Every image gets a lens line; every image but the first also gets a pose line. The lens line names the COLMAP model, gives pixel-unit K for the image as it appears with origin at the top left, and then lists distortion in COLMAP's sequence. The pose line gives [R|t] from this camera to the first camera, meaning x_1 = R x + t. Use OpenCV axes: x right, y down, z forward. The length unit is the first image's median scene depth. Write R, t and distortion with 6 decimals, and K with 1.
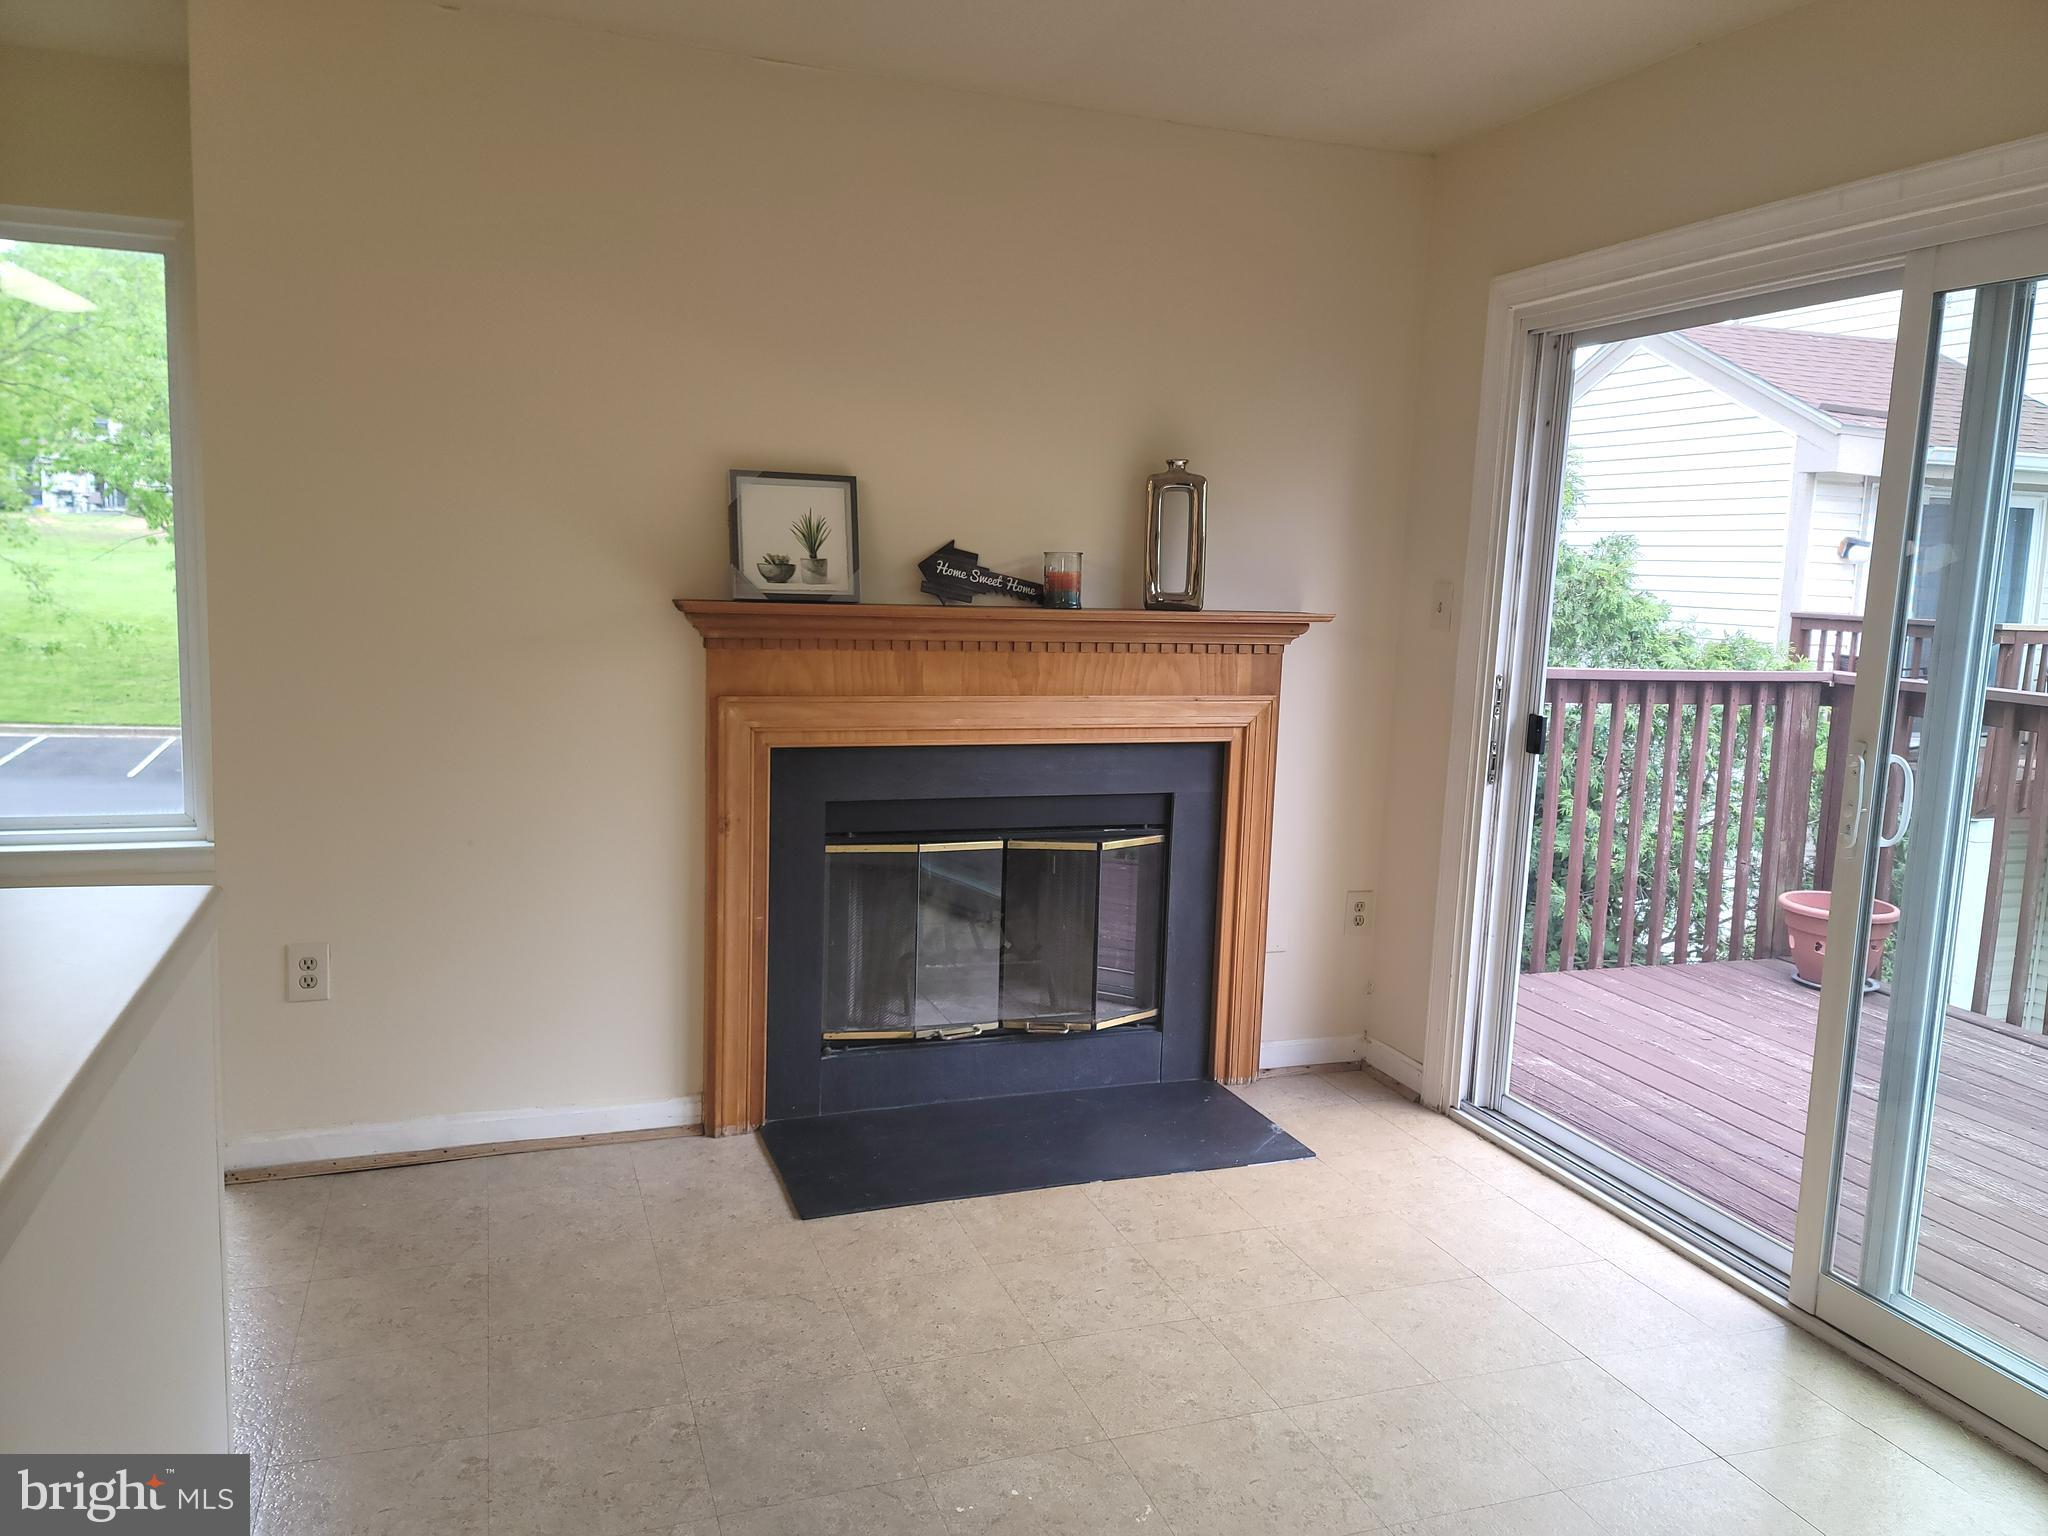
lens RADIAL K [[1501.7, 0, 1038.1], [0, 1501.7, 757.4], [0, 0, 1]] dist [0.074264, -0.060857]
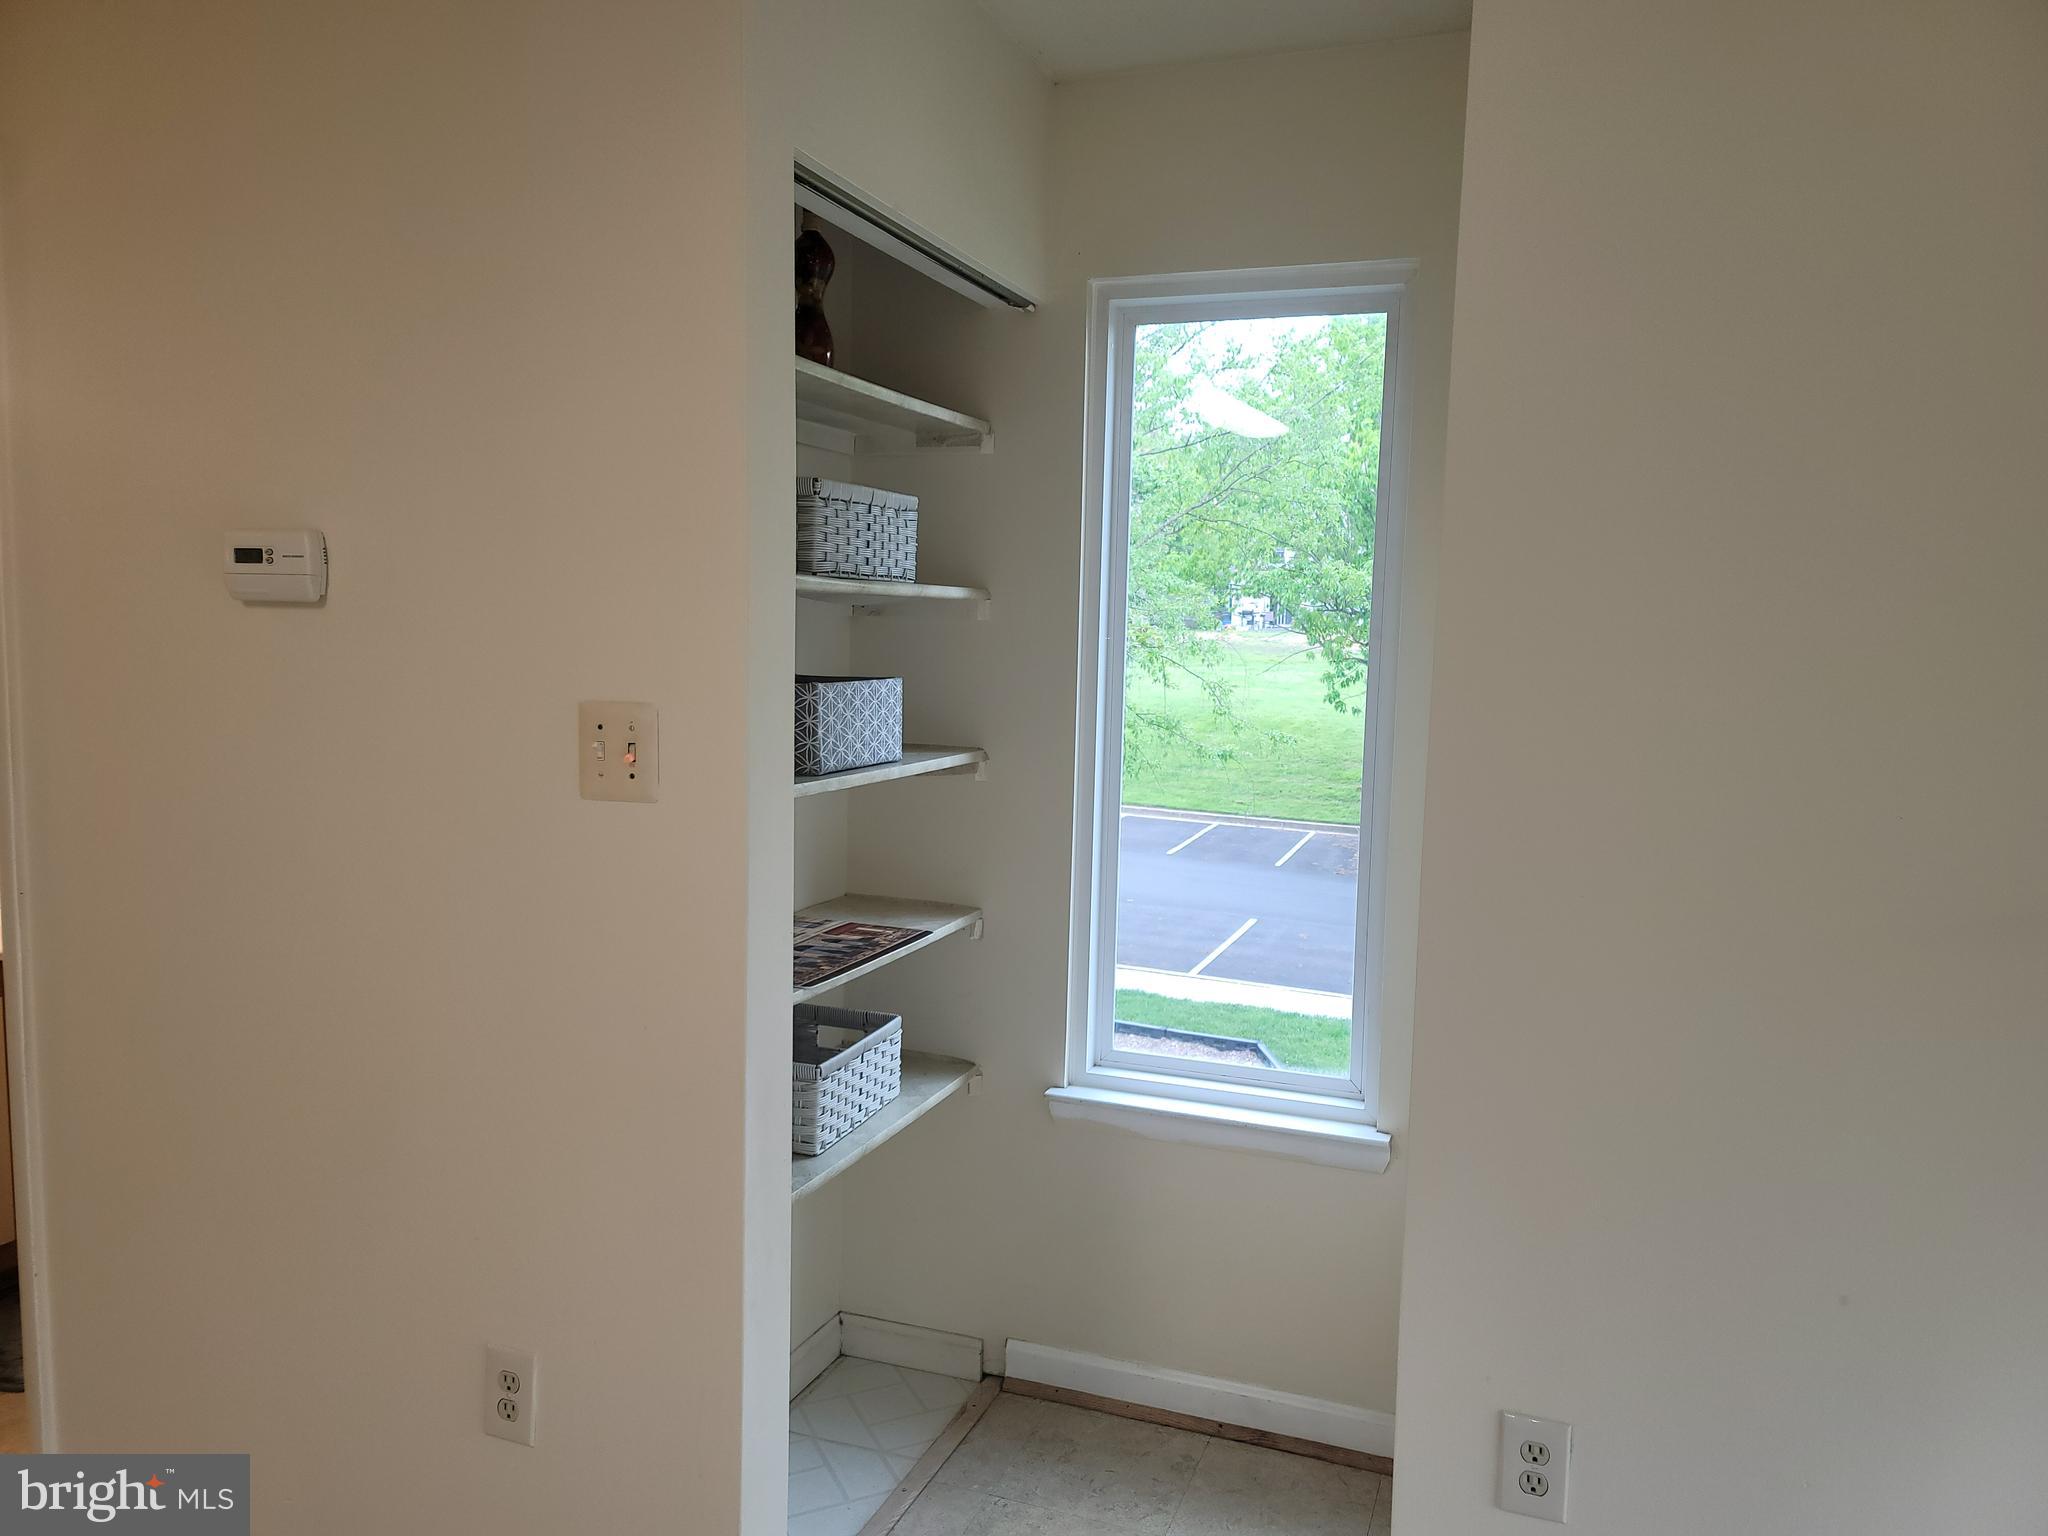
lens RADIAL K [[1501.7, 0, 1027.5], [0, 1501.7, 760.2], [0, 0, 1]] dist [0.074264, -0.060857]
pose [[0.762034, 0.036078, -0.646531, -0.045156], [-0.078079, 0.996281, -0.036433, -0.015781], [0.642812, 0.078244, 0.762017, 0.071593]]
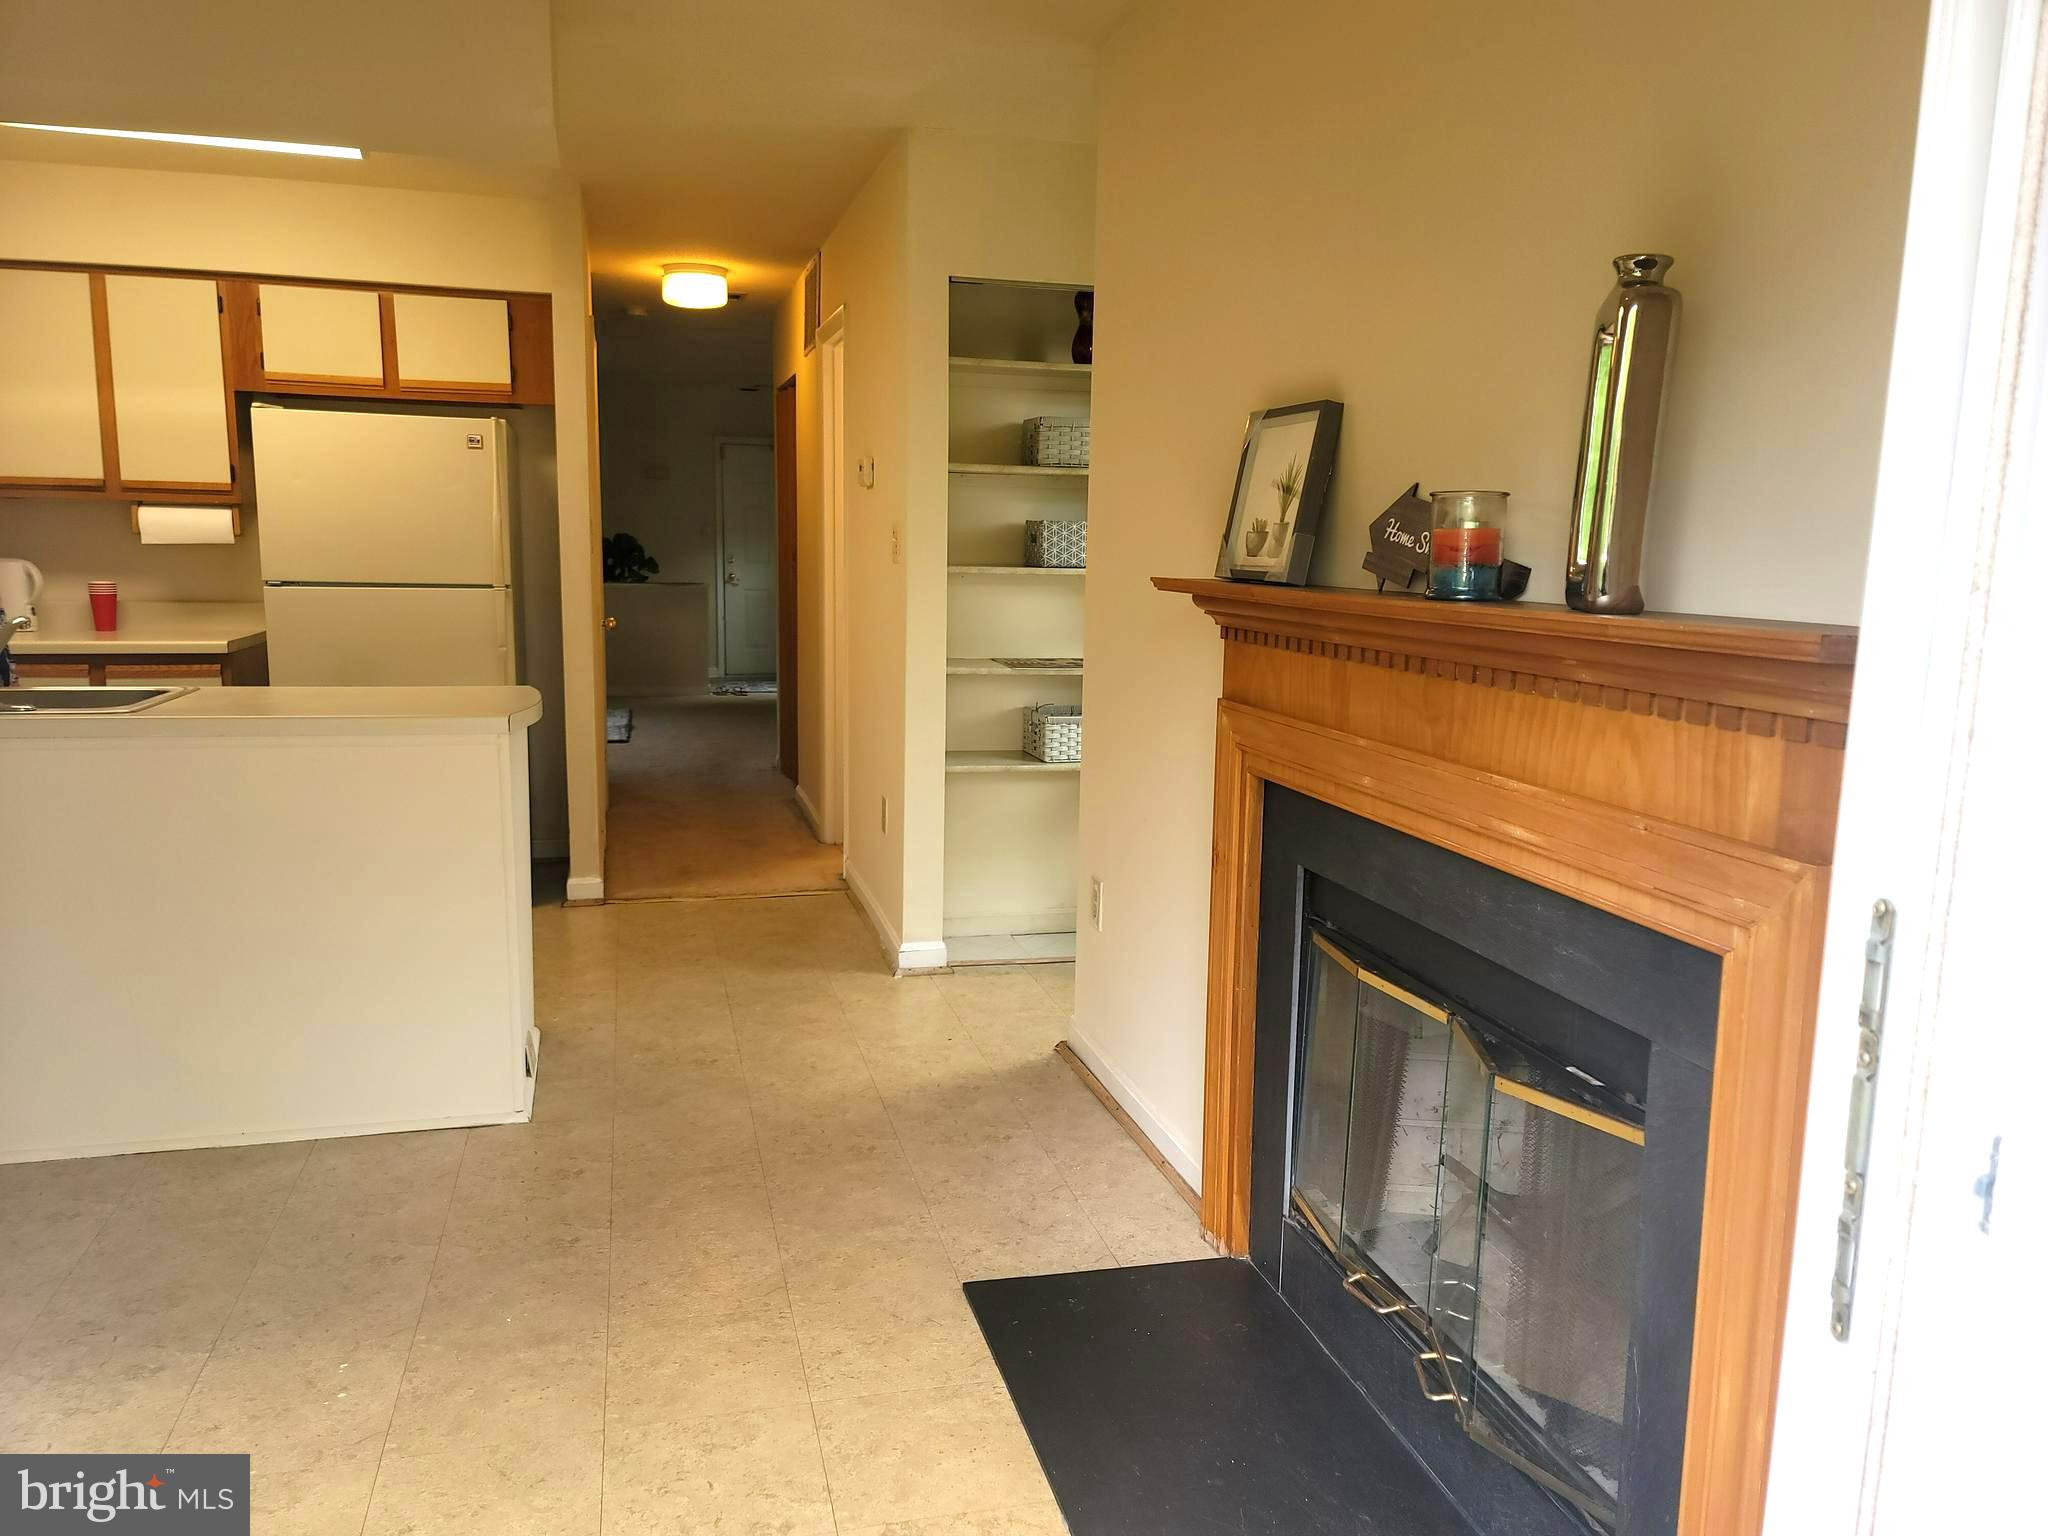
lens RADIAL K [[1501.7, 0, 1036.7], [0, 1501.7, 780.9], [0, 0, 1]] dist [0.074264, -0.060857]
pose [[-0.095957, 0.119998, -0.988126, 0.108515], [-0.160794, 0.977800, 0.134359, -0.016267], [0.982312, 0.171778, -0.074532, 0.174965]]
